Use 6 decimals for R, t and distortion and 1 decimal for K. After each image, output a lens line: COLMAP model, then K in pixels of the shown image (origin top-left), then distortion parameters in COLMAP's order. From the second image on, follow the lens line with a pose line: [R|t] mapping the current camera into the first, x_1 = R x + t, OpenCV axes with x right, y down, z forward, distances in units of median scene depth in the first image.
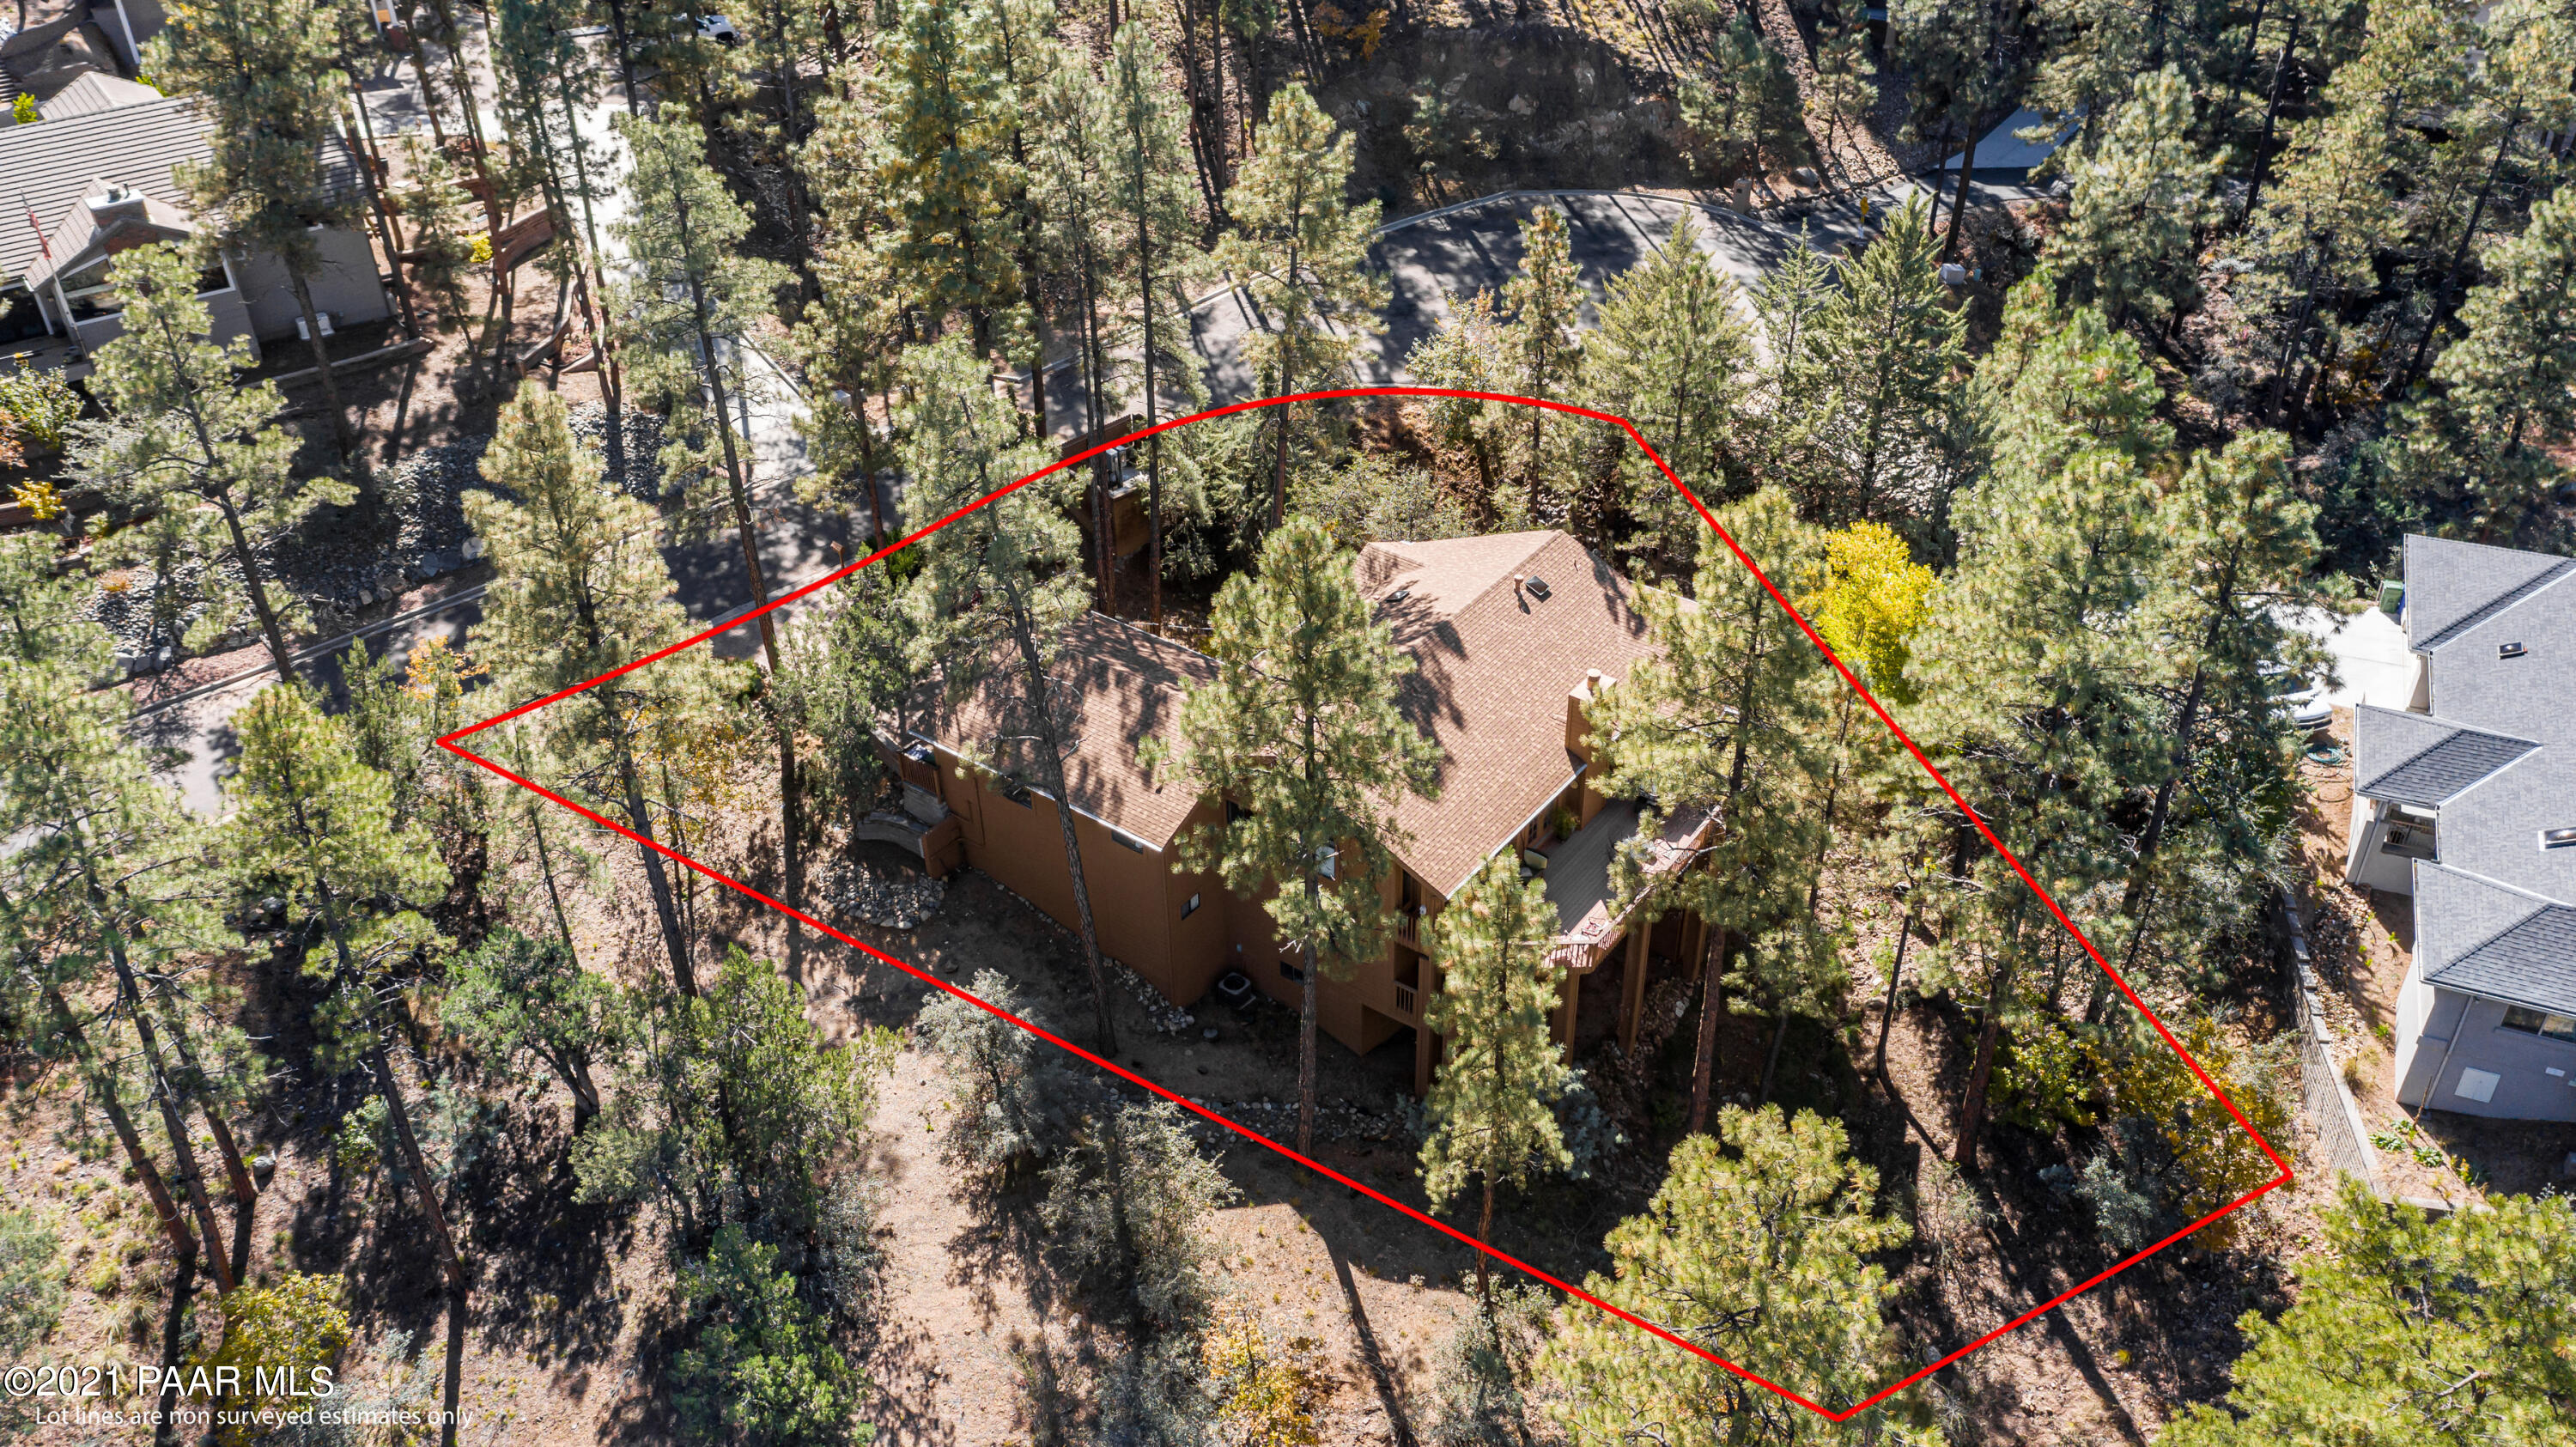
lens RADIAL K [[1959.8, 0, 1288.0], [0, 1959.8, 723.5], [0, 0, 1]] dist [0.001016, 0.064658]
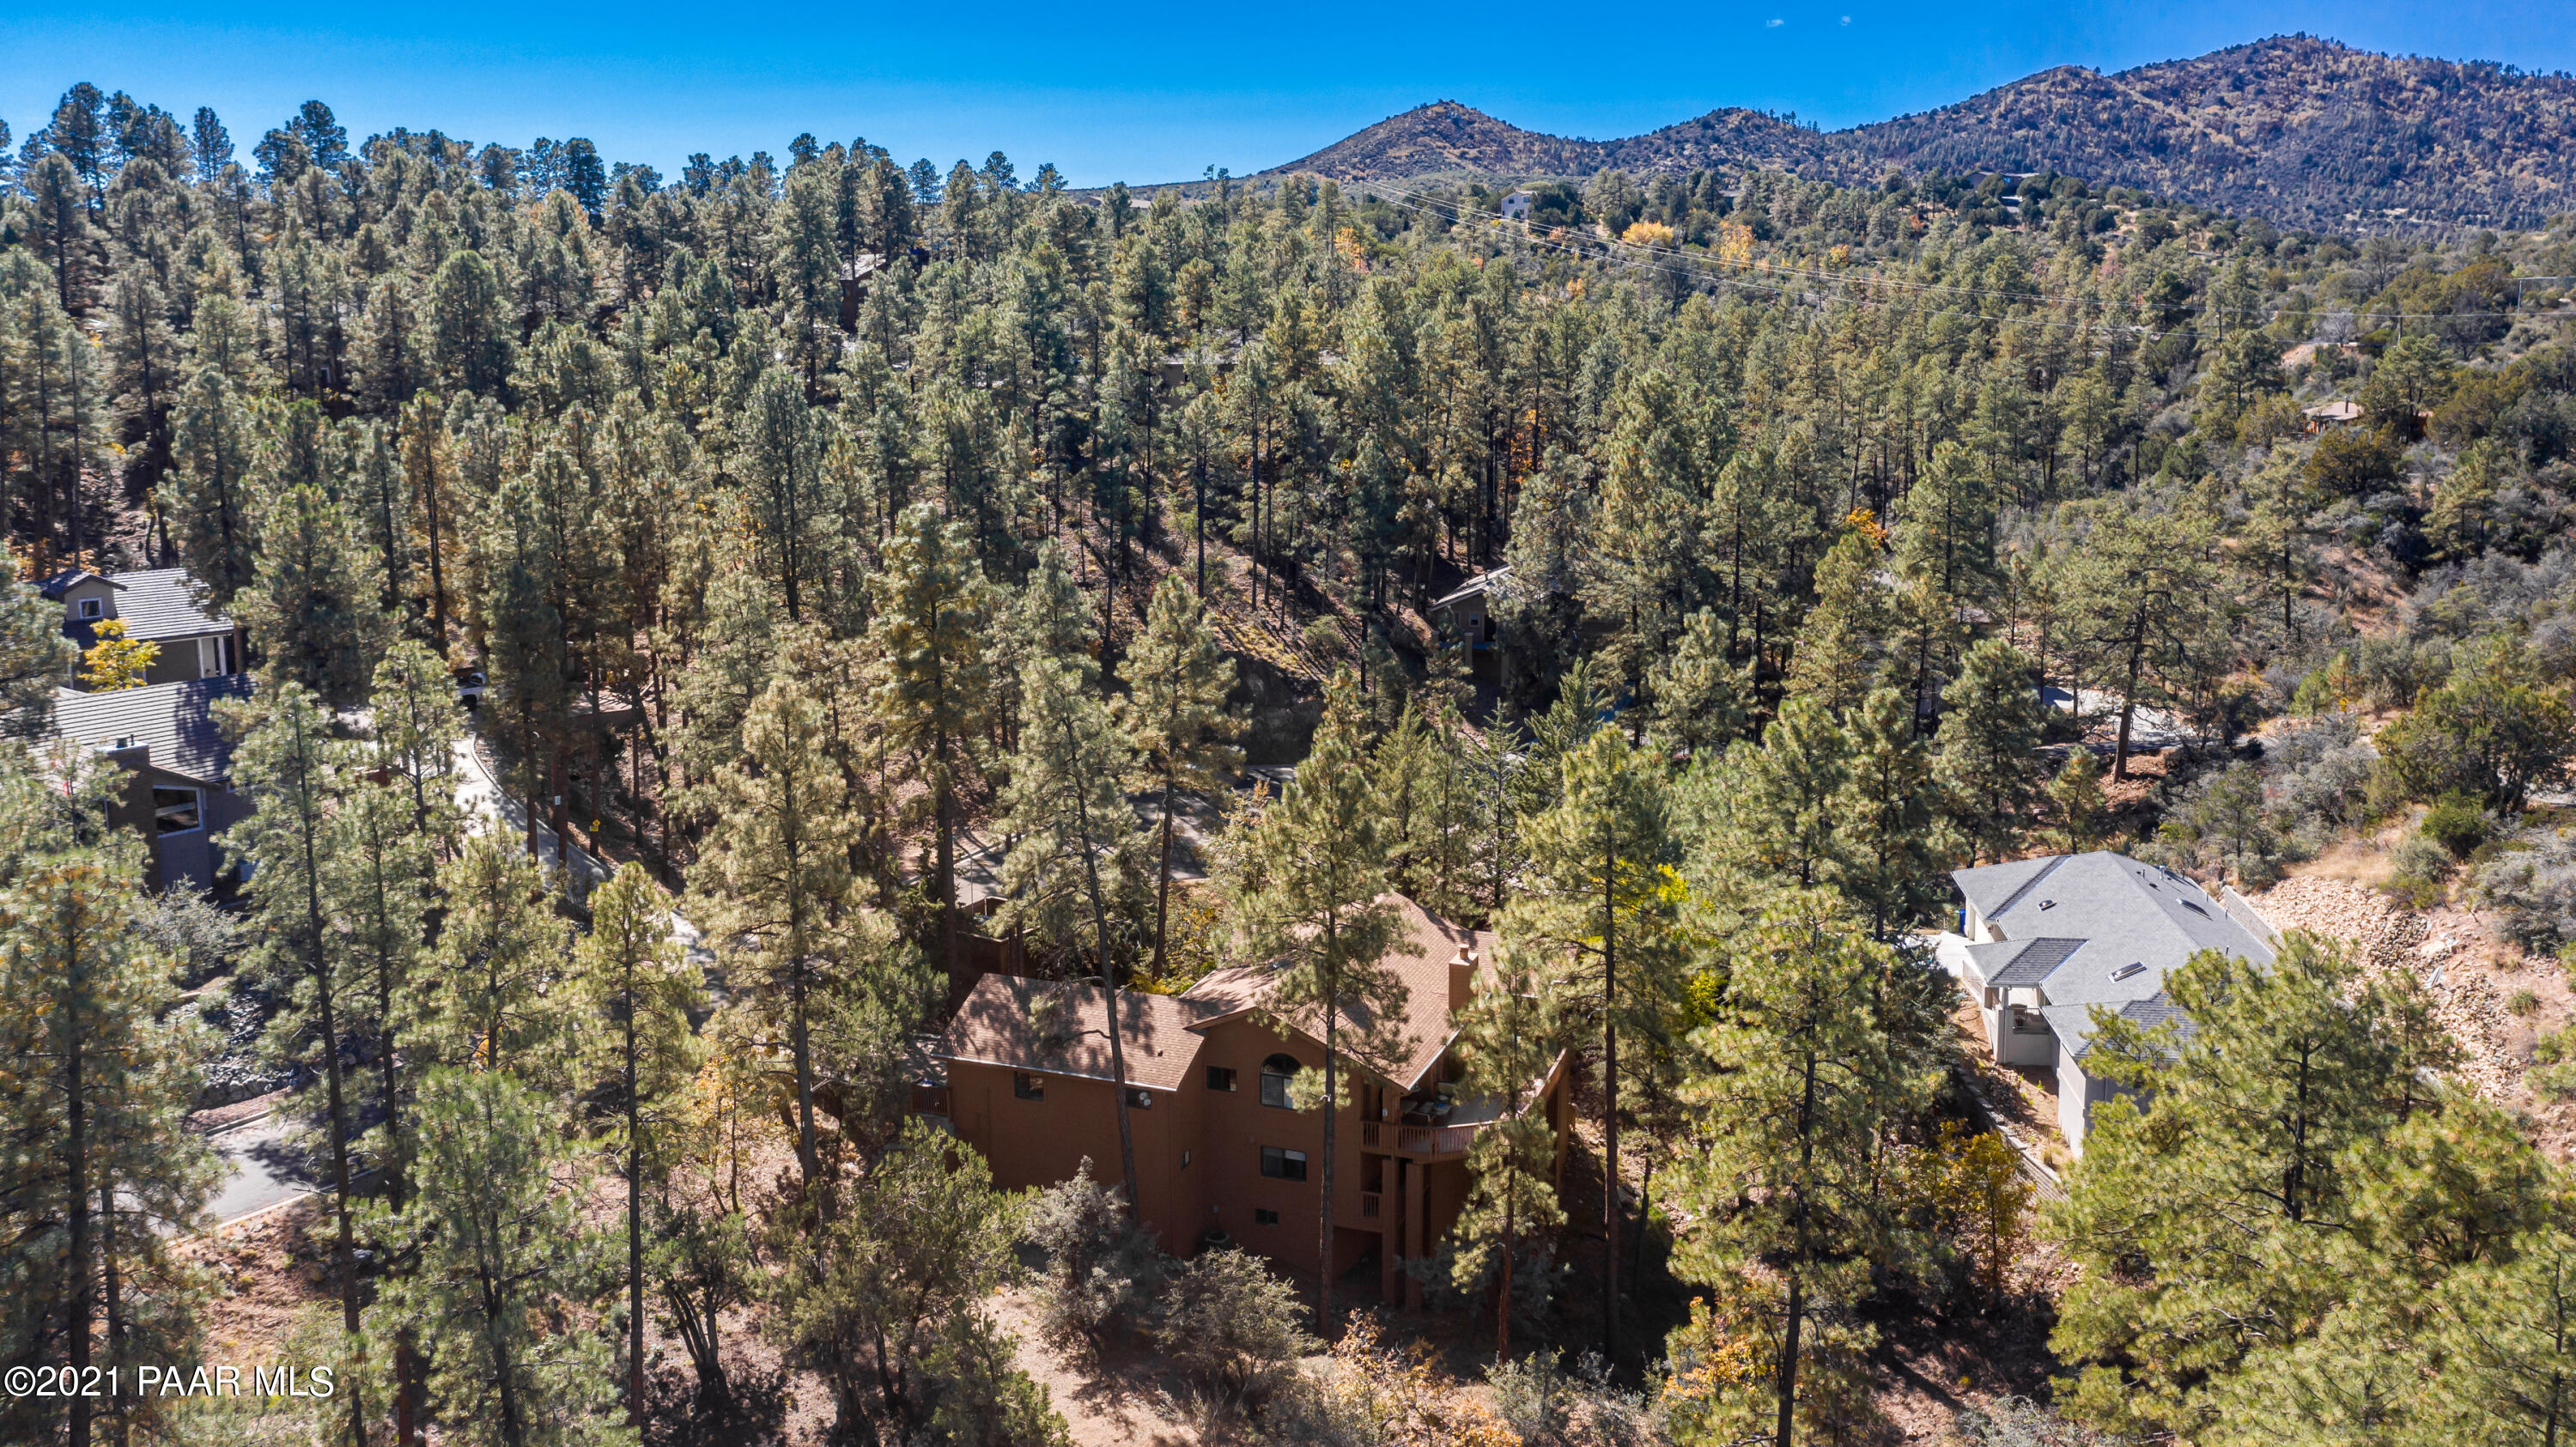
lens RADIAL K [[1959.8, 0, 1288.0], [0, 1959.8, 723.5], [0, 0, 1]] dist [0.001016, 0.064658]
pose [[0.964015, -0.051122, 0.260887, -0.292886], [0.150803, 0.913331, -0.378267, 0.316892], [-0.218938, 0.403997, 0.888174, -0.207382]]
